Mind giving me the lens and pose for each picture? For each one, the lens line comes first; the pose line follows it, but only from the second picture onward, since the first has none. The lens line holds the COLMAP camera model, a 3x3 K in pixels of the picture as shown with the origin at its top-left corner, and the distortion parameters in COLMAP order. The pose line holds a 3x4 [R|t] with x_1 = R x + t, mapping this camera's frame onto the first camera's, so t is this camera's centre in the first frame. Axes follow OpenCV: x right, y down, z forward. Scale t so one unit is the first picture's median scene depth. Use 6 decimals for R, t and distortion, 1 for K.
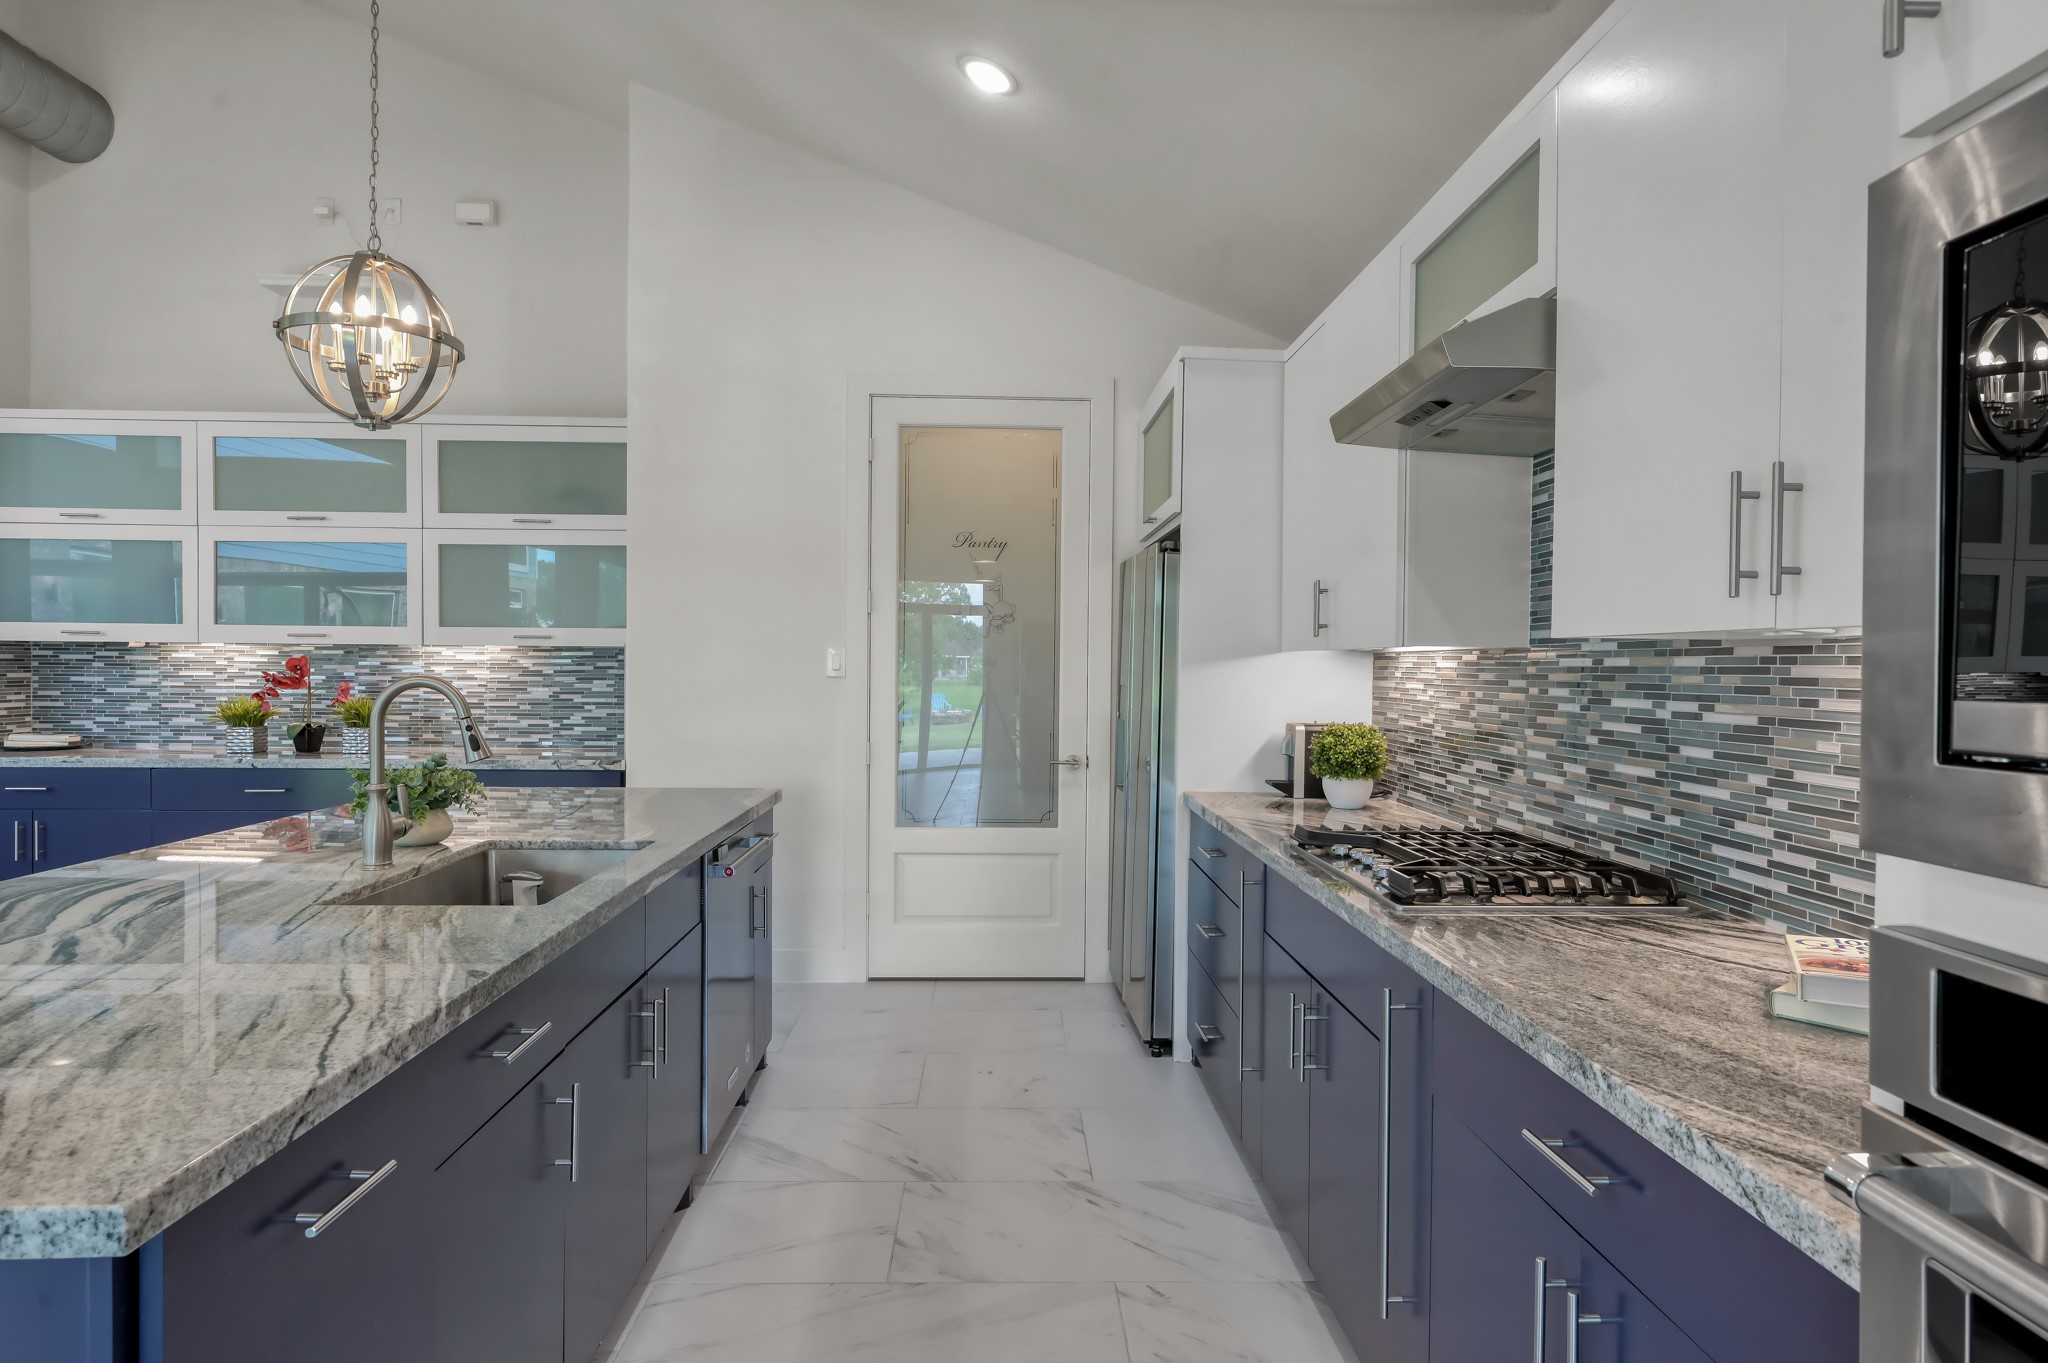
lens RADIAL K [[1177.0, 0, 1022.7], [0, 1177.0, 674.1], [0, 0, 1]] dist [0.003486, 0.000618]
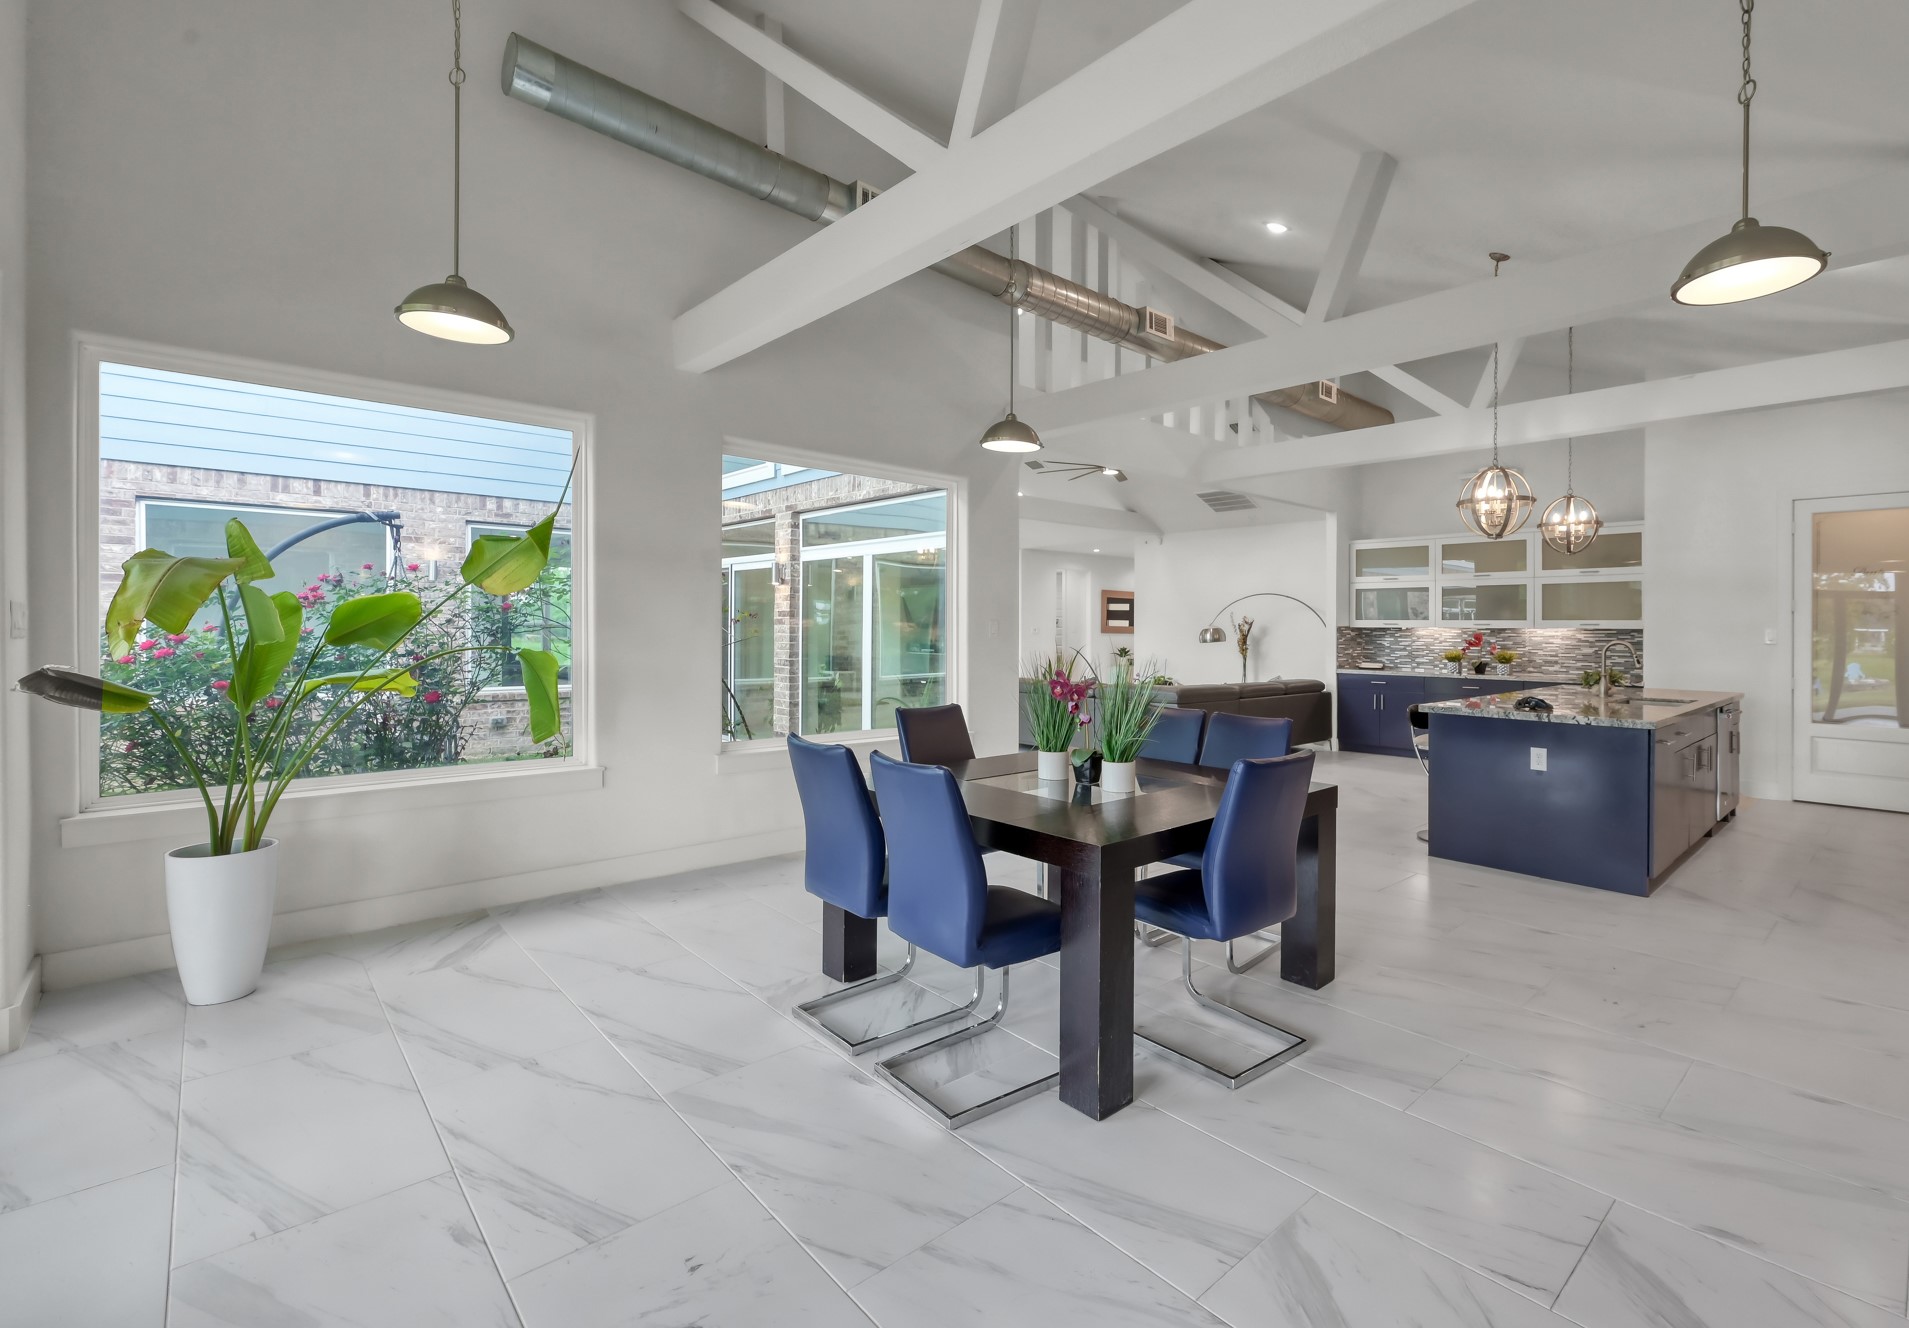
lens RADIAL K [[869.8, 0, 1029.9], [0, 869.8, 627.6], [0, 0, 1]] dist [-0.001629, -0.000358]
pose [[0.672106, -0.004230, -0.740443, 0.080481], [-0.010278, 0.999834, -0.015042, 0.009475], [0.740384, 0.017720, 0.671951, -0.849709]]
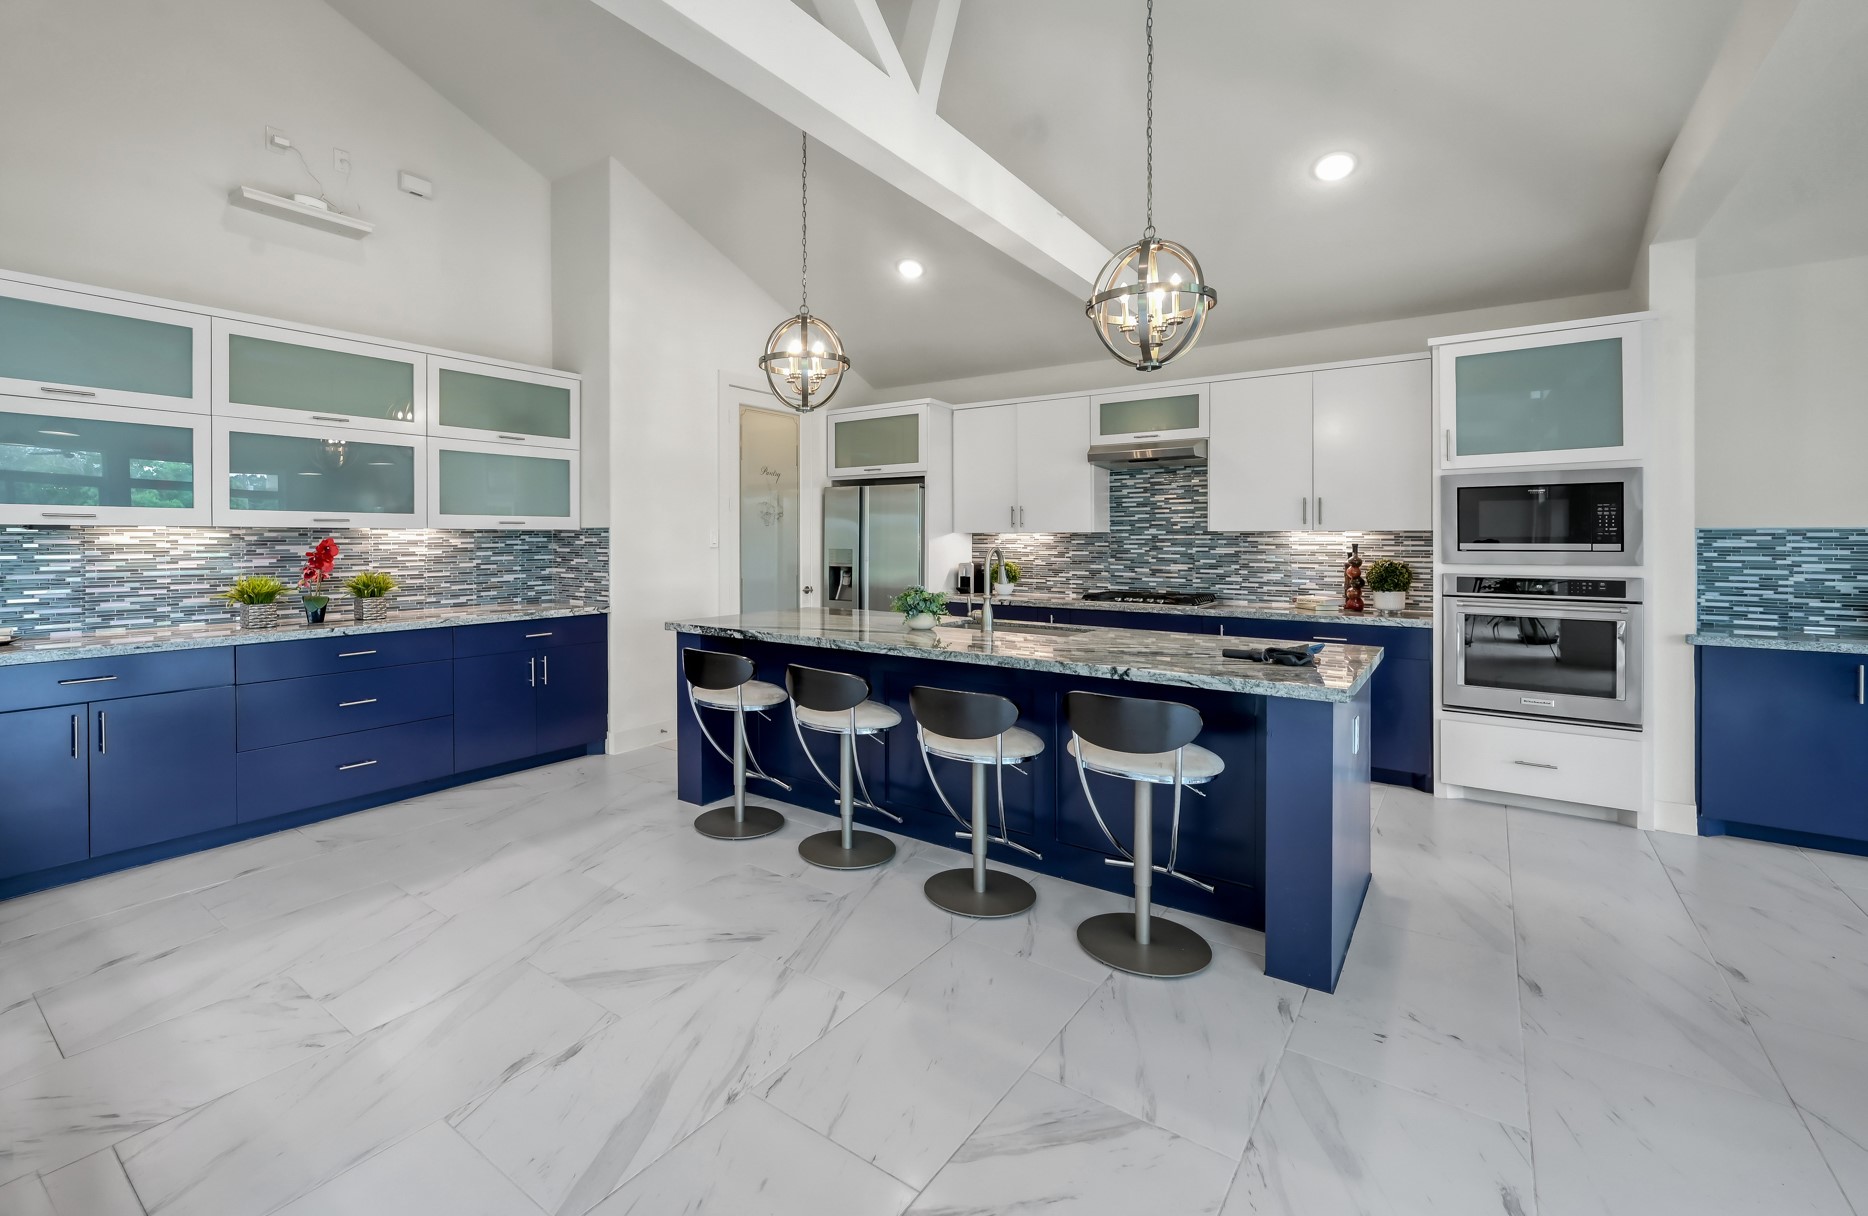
lens RADIAL K [[814.4, 0, 849.7], [0, 814.4, 547.8], [0, 0, 1]] dist [-0.001132, -0.000027]
pose [[0.630329, -0.018749, 0.776102, -0.895700], [0.011931, 0.999824, 0.014464, -0.011317], [-0.776237, 0.000143, 0.630442, 0.102873]]
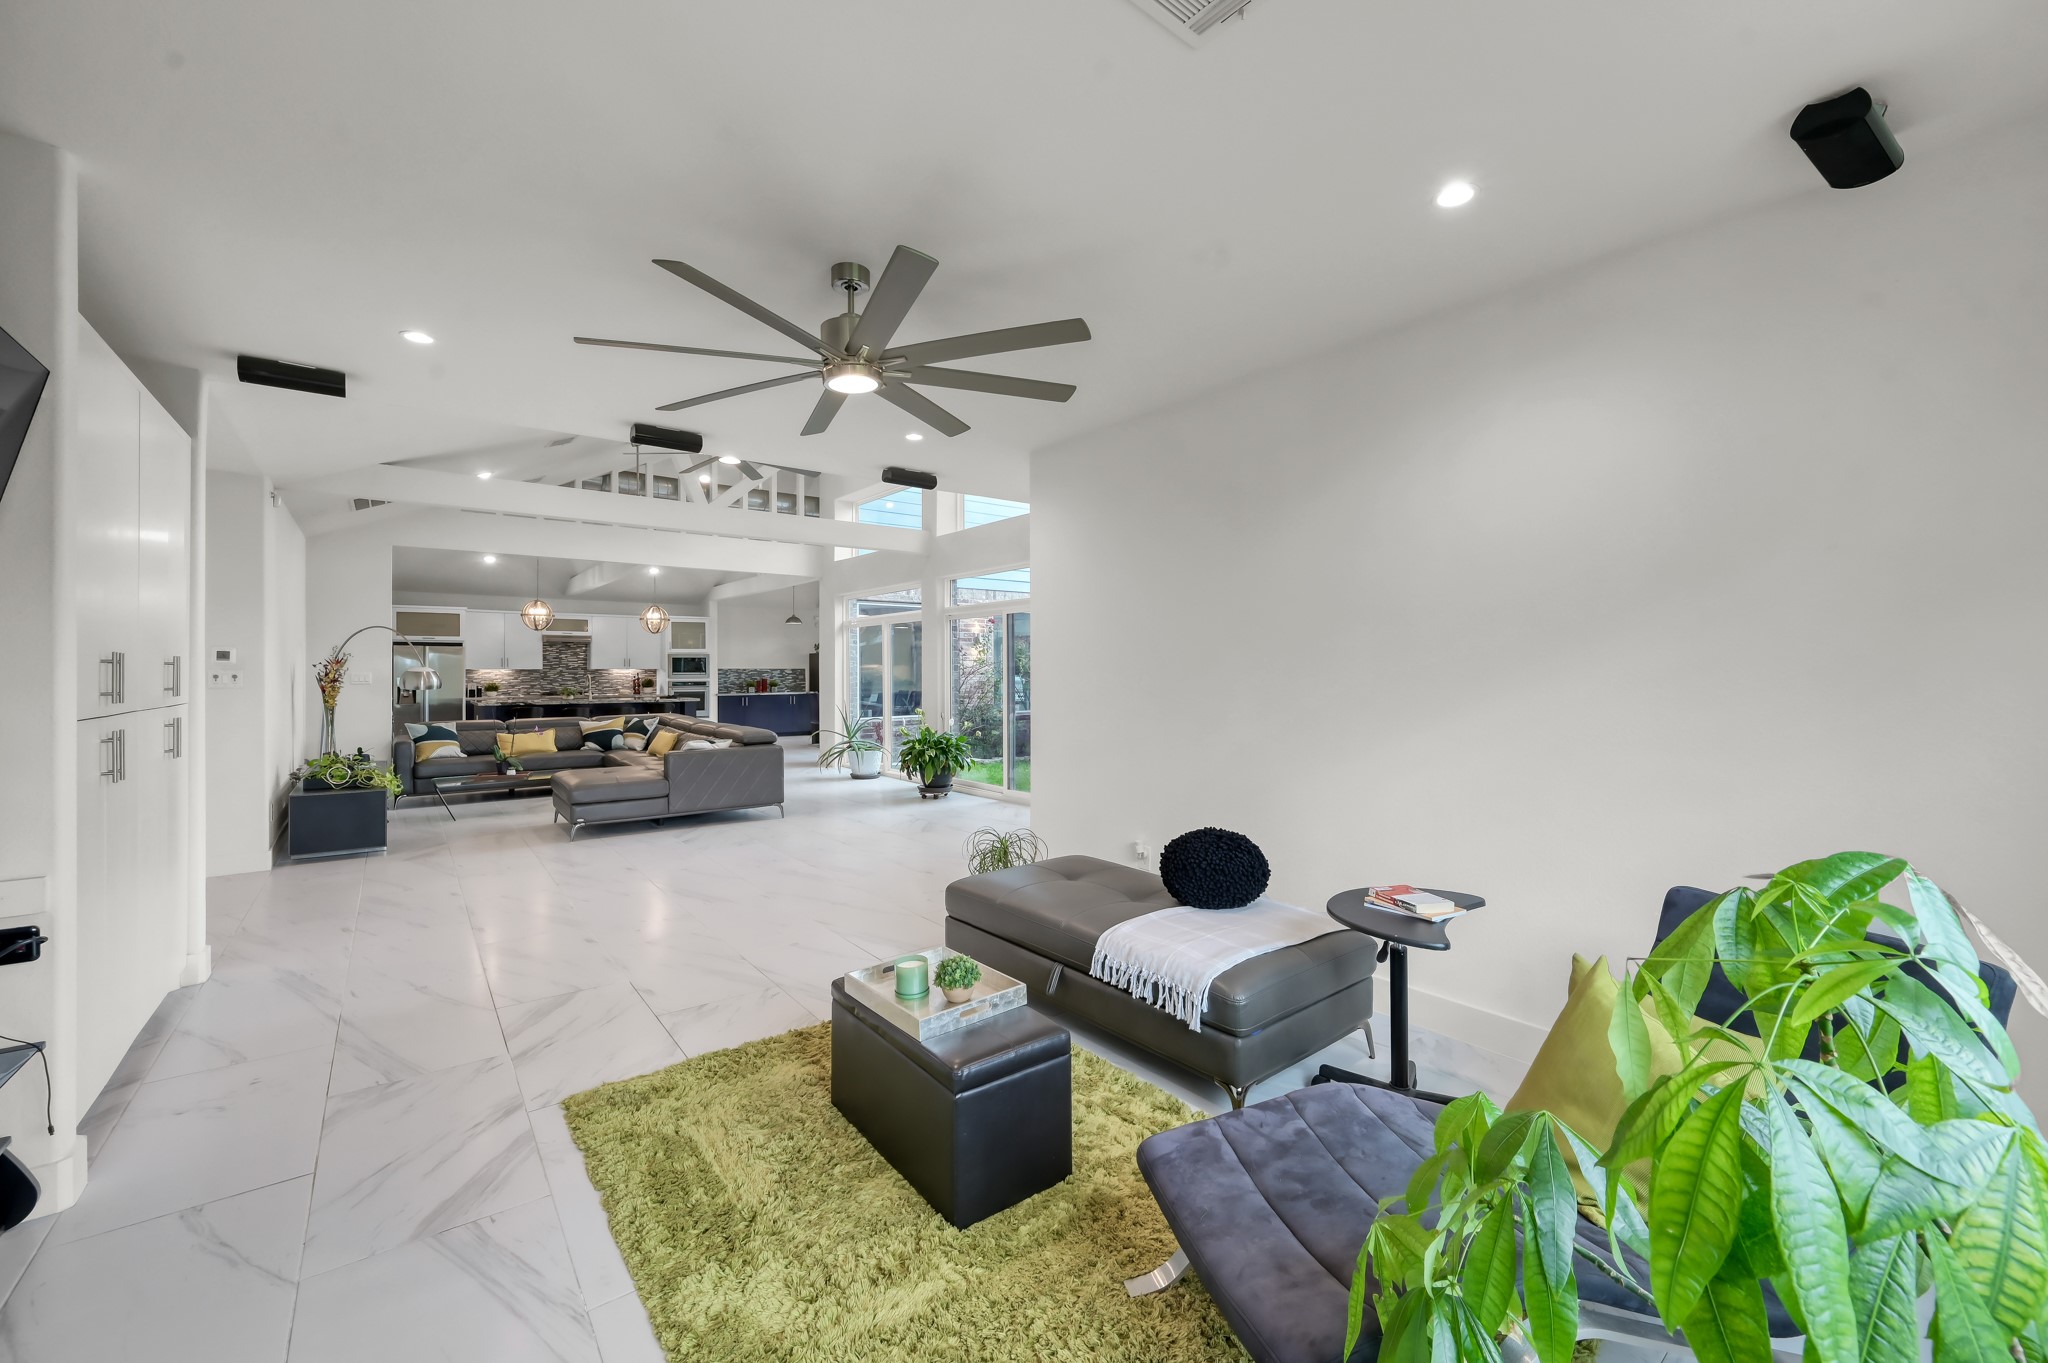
lens RADIAL K [[807.7, 0, 1015.1], [0, 807.7, 674.0], [0, 0, 1]] dist [-0.000884, -0.000435]
pose [[-0.587994, -0.013687, 0.808750, -2.994074], [0.001749, 0.999833, 0.018192, -0.043404], [-0.808864, 0.012111, -0.587872, 0.859236]]
